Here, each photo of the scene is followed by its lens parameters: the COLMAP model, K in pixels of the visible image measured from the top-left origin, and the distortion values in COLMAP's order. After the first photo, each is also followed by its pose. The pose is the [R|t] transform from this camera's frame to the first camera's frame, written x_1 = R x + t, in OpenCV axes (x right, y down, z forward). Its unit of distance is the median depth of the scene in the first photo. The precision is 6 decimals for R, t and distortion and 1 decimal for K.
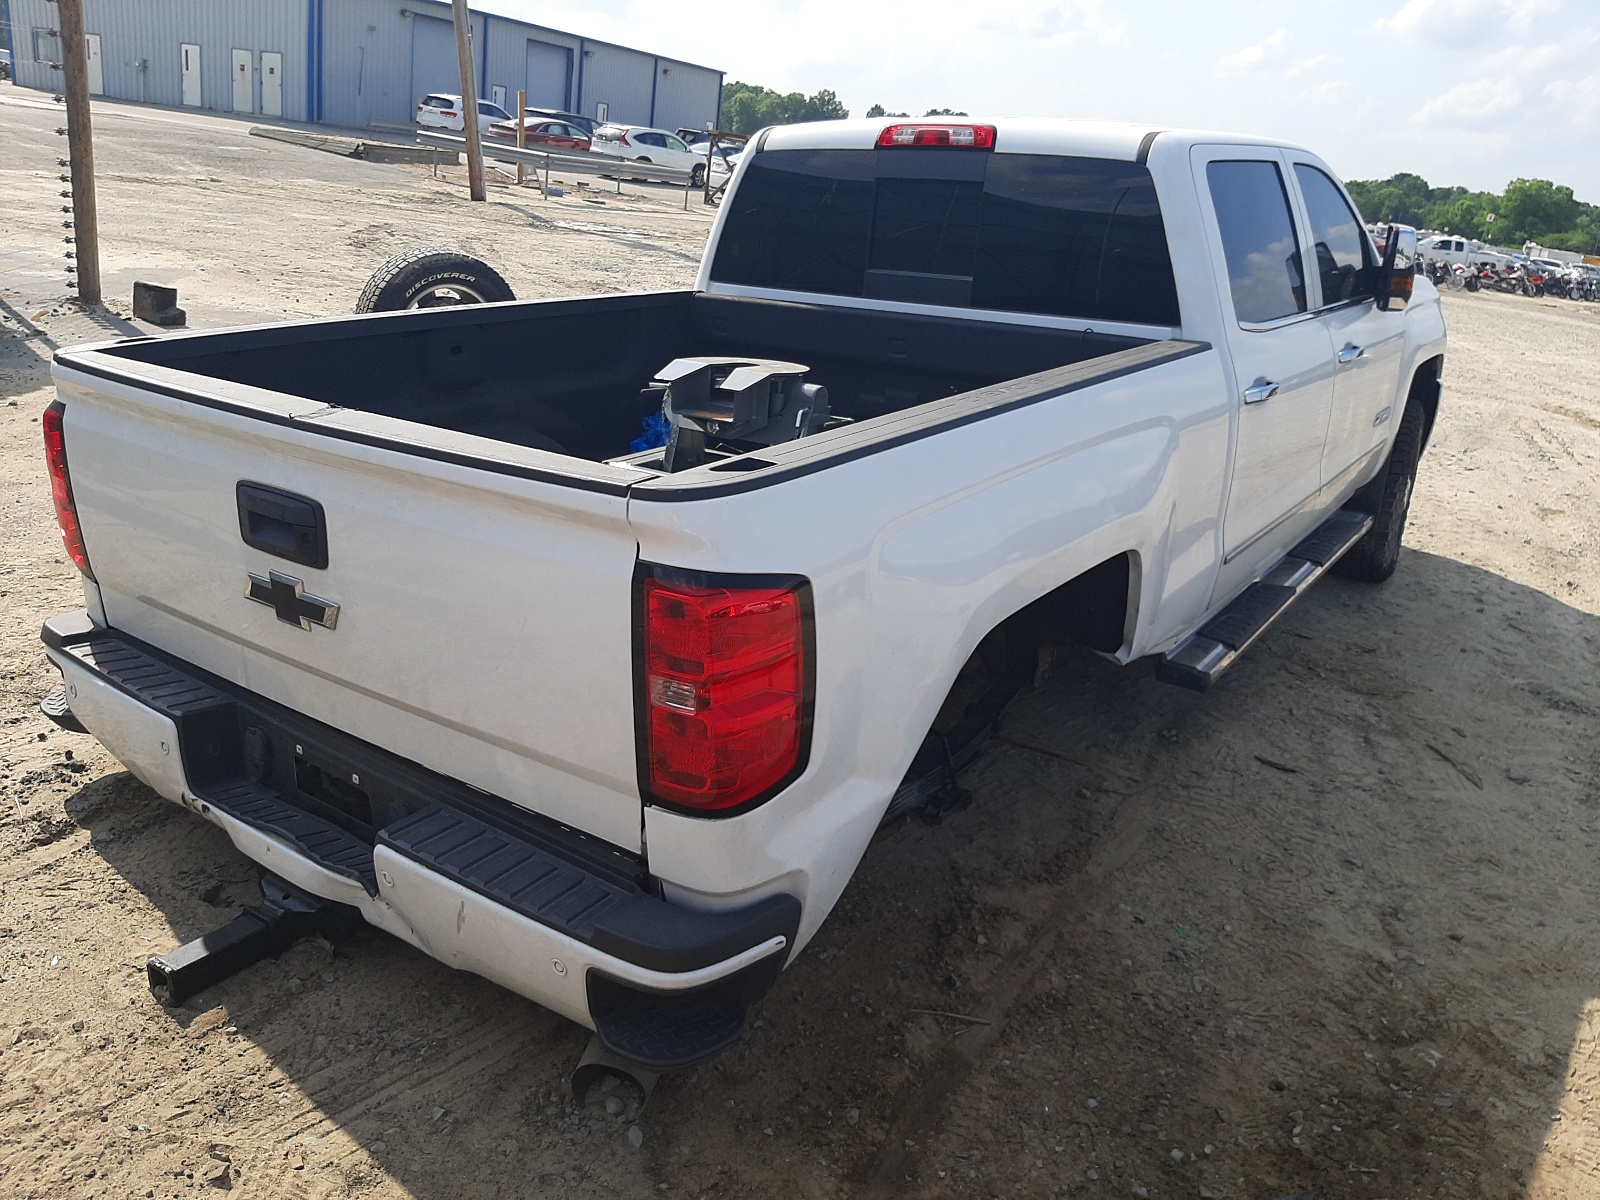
lens RADIAL K [[1244.8, 0, 800.0], [0, 1244.8, 600.0], [0, 0, 1]] dist [-0.003883, -0.003396]
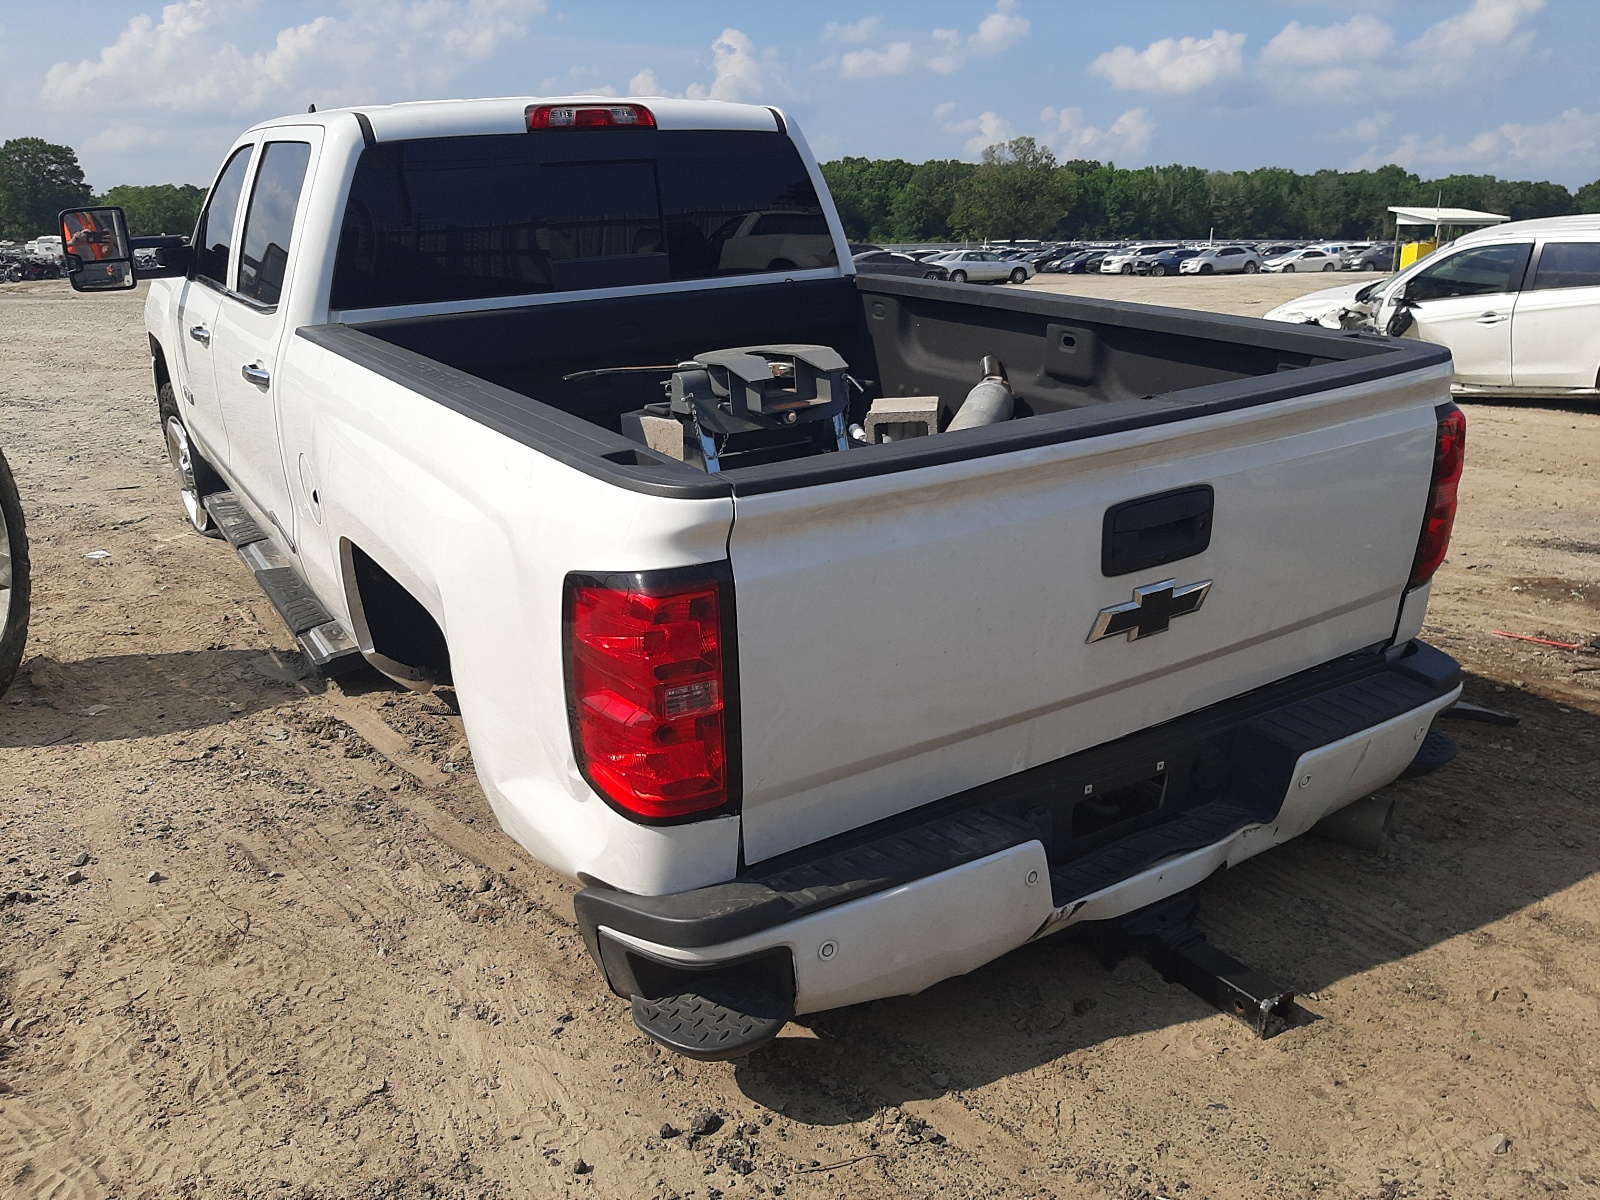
lens RADIAL K [[1222.7, 0, 800.0], [0, 1222.7, 600.0], [0, 0, 1]] dist [0.001353, -0.000729]
pose [[0.372093, -0.346268, 0.861188, -1.314673], [0.329522, 0.916653, 0.226193, -0.306792], [-0.867734, 0.199616, 0.455183, 0.810353]]
